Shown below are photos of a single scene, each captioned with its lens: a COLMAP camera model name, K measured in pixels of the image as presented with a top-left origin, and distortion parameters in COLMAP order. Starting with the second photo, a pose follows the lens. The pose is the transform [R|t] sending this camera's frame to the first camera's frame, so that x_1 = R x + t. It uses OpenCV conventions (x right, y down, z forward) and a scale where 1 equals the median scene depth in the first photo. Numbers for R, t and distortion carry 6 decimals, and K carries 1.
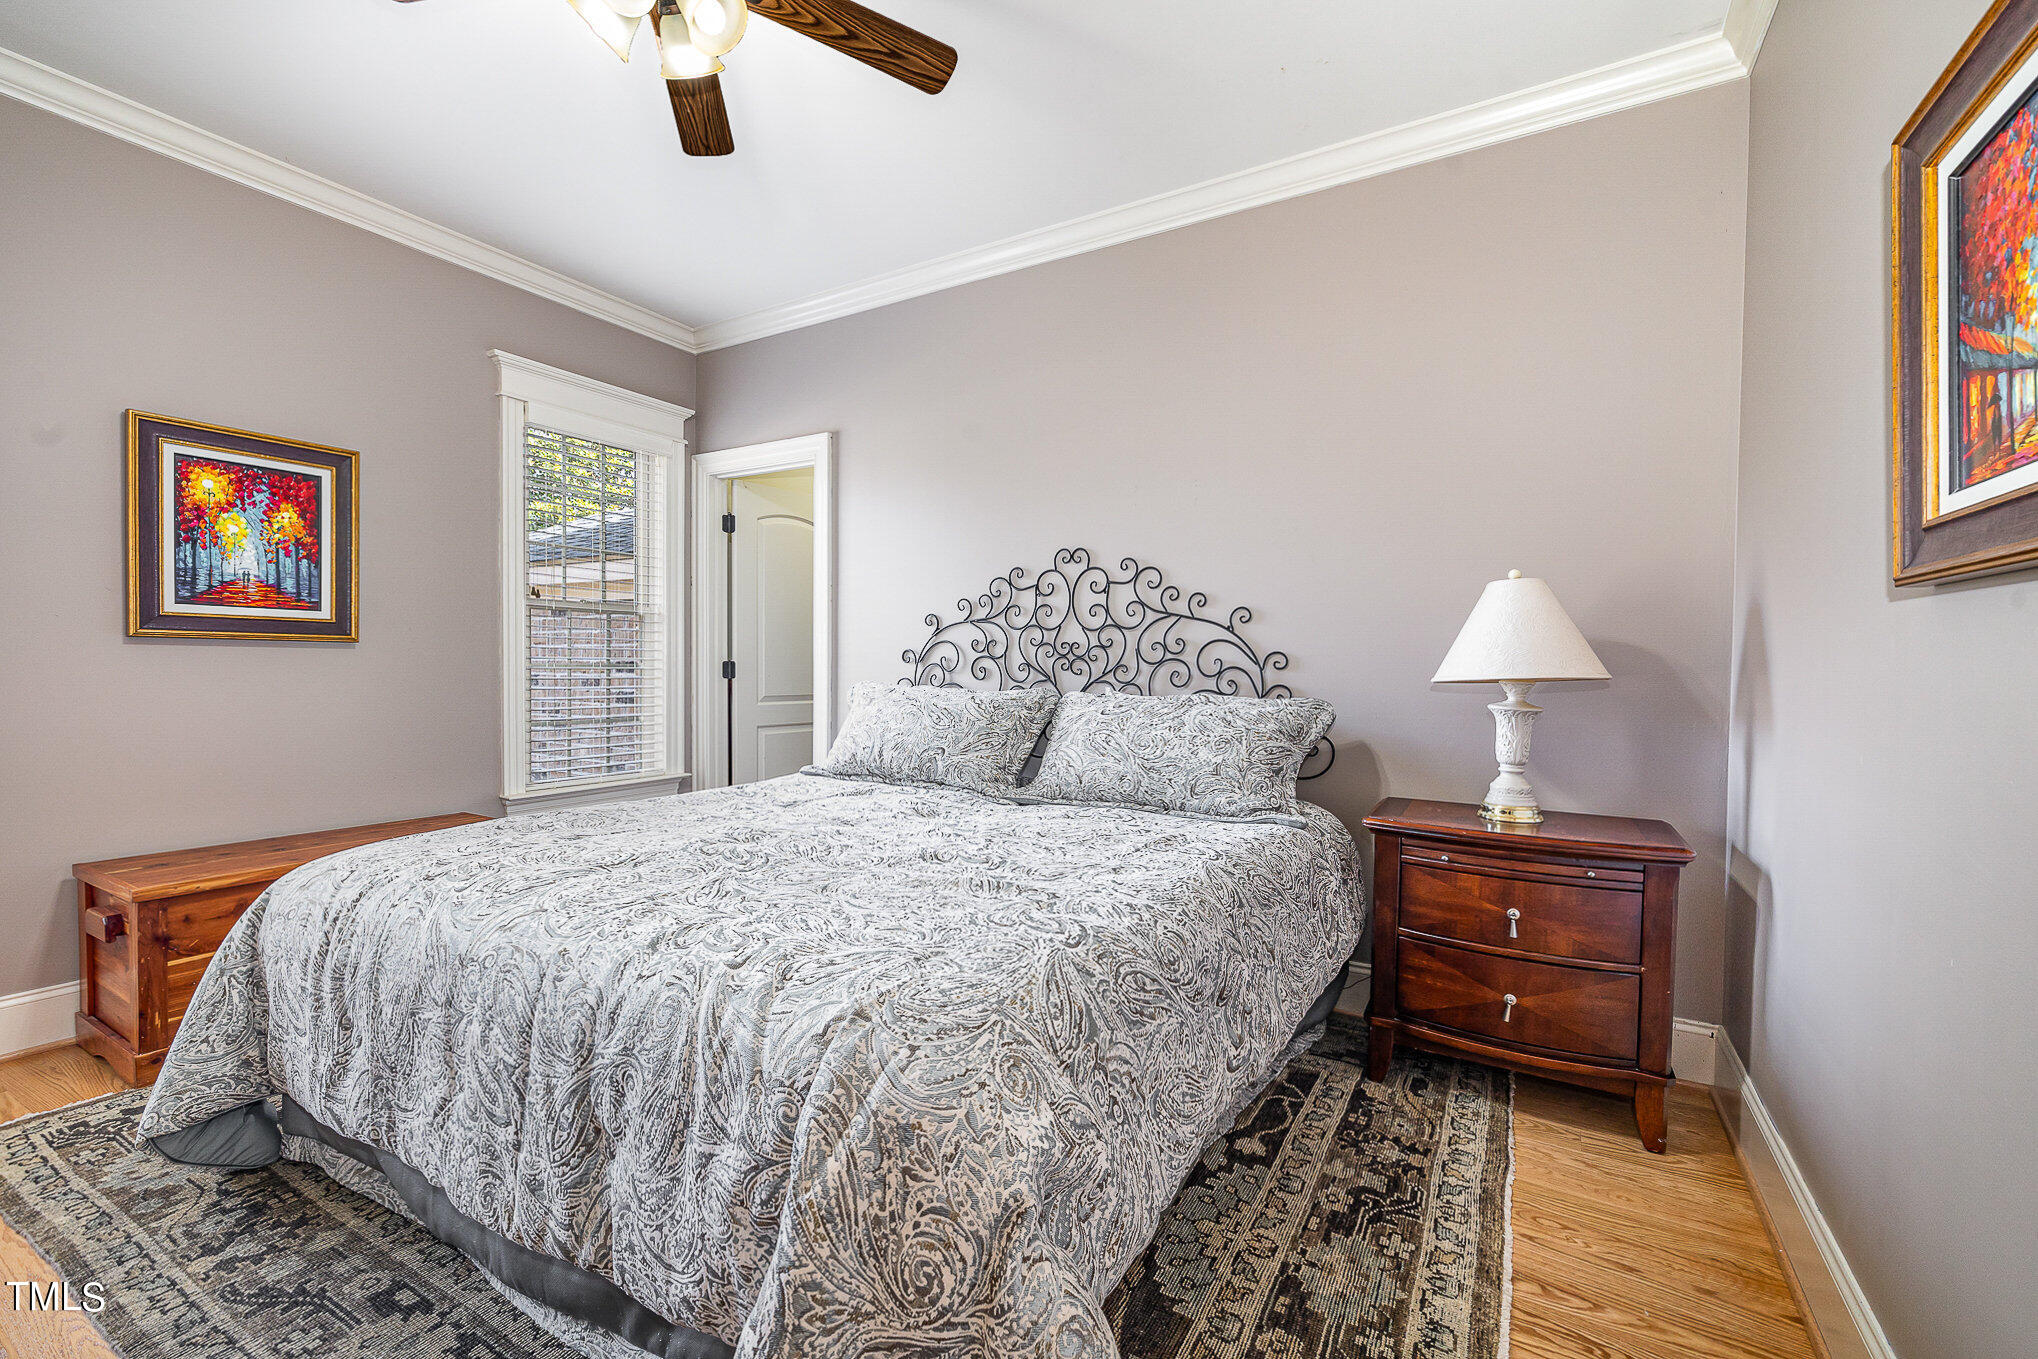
lens RADIAL K [[865.1, 0, 1018.3], [0, 865.1, 674.5], [0, 0, 1]] dist [-0.001861, -0.000148]
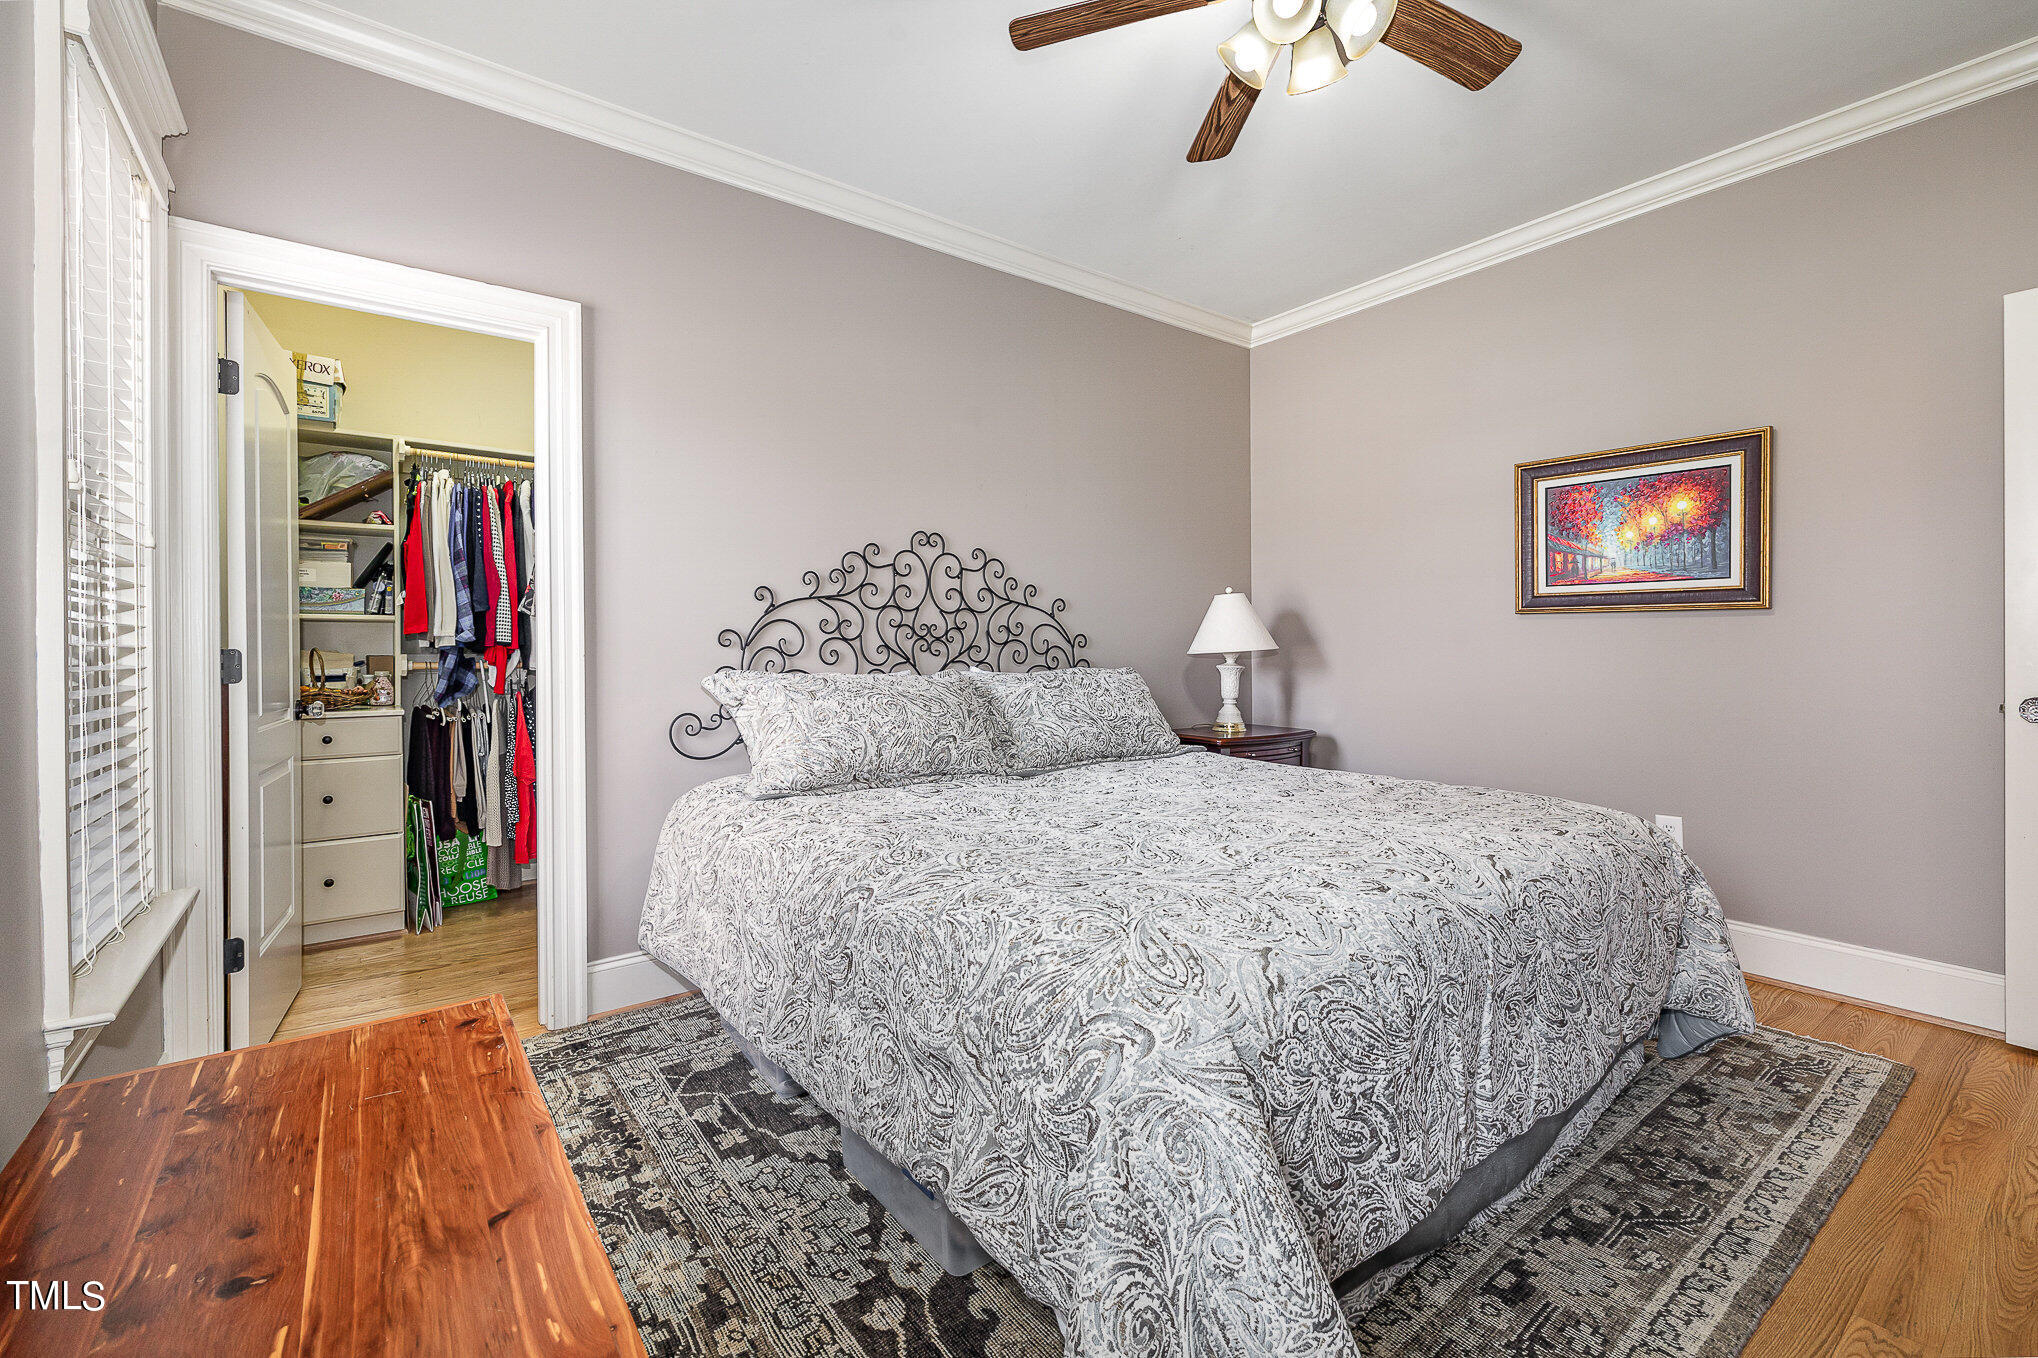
lens RADIAL K [[865.1, 0, 1029.9], [0, 865.1, 637.7], [0, 0, 1]] dist [-0.001861, -0.000148]
pose [[0.373092, -0.003470, 0.927788, -0.831857], [0.018349, 0.999825, -0.003640, -0.015274], [-0.927613, 0.018382, 0.373090, 0.506322]]
